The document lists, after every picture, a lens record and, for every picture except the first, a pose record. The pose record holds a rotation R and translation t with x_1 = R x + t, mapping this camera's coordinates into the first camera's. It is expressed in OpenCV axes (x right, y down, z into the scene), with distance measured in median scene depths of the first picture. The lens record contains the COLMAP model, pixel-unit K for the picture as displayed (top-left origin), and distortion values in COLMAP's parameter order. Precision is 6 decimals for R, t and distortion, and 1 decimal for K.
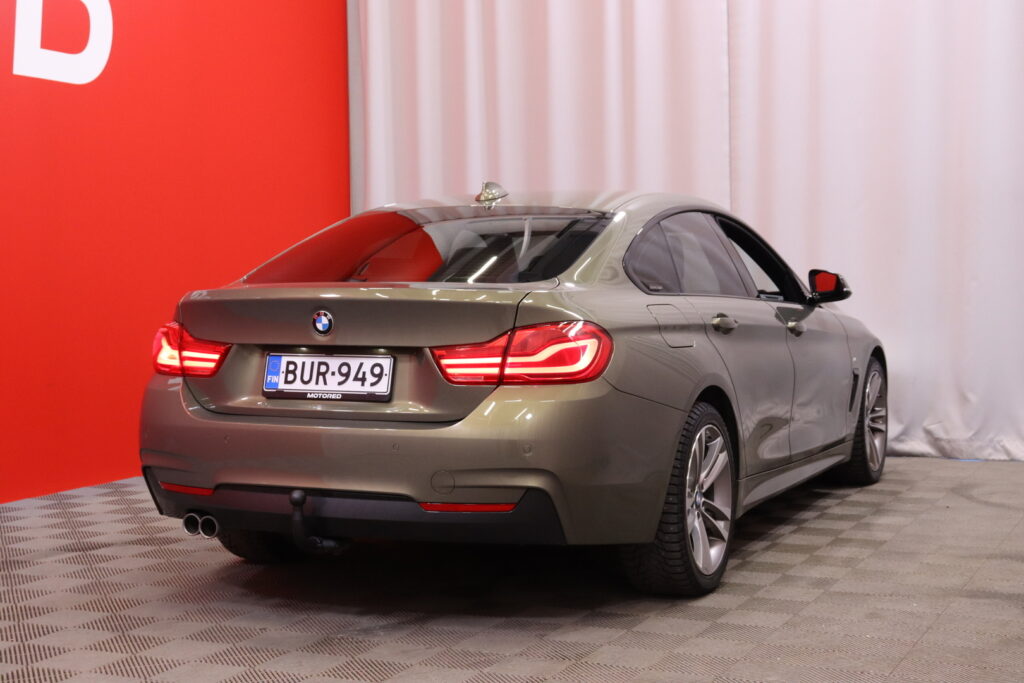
lens RADIAL K [[1605.3, 0, 512.0], [0, 1605.3, 341.5], [0, 0, 1]] dist [0.031814, 0.023119]
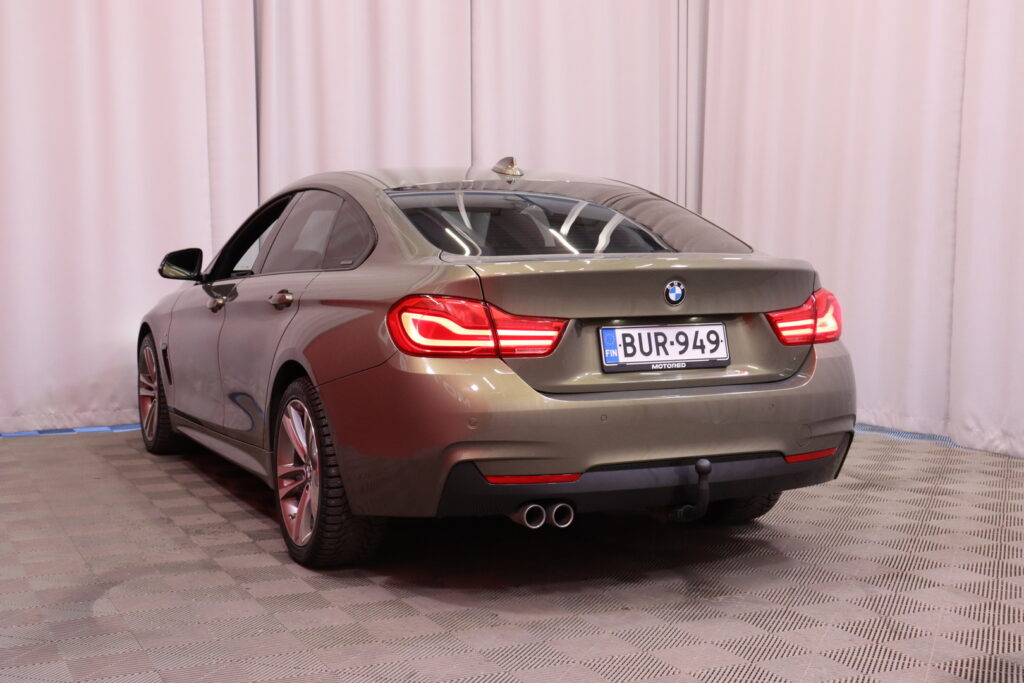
lens RADIAL K [[1498.8, 0, 512.0], [0, 1498.8, 341.5], [0, 0, 1]] dist [-0.026922, -0.028217]
pose [[0.642357, -0.049255, 0.764821, -0.900219], [0.039873, 0.998729, 0.030831, -0.014228], [-0.765368, 0.010691, 0.643504, 0.473985]]
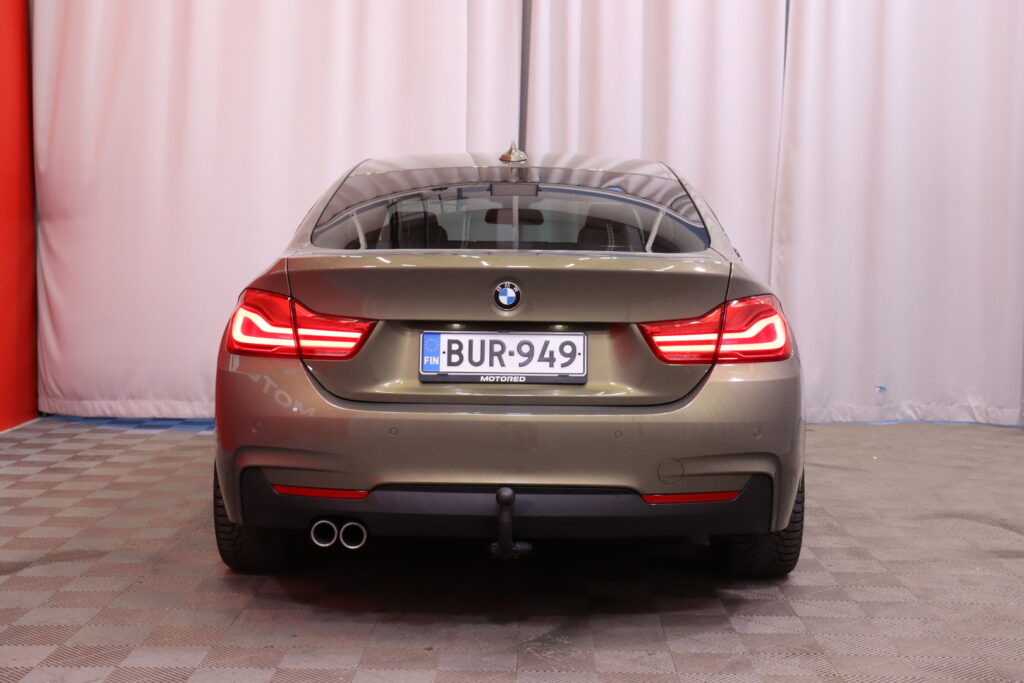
lens RADIAL K [[1640.5, 0, 512.0], [0, 1640.5, 341.5], [0, 0, 1]] dist [-0.006625, 0.008999]
pose [[0.913855, -0.010776, 0.405897, -0.478823], [0.002322, 0.999770, 0.021313, -0.005770], [-0.406033, -0.018535, 0.913670, 0.178747]]
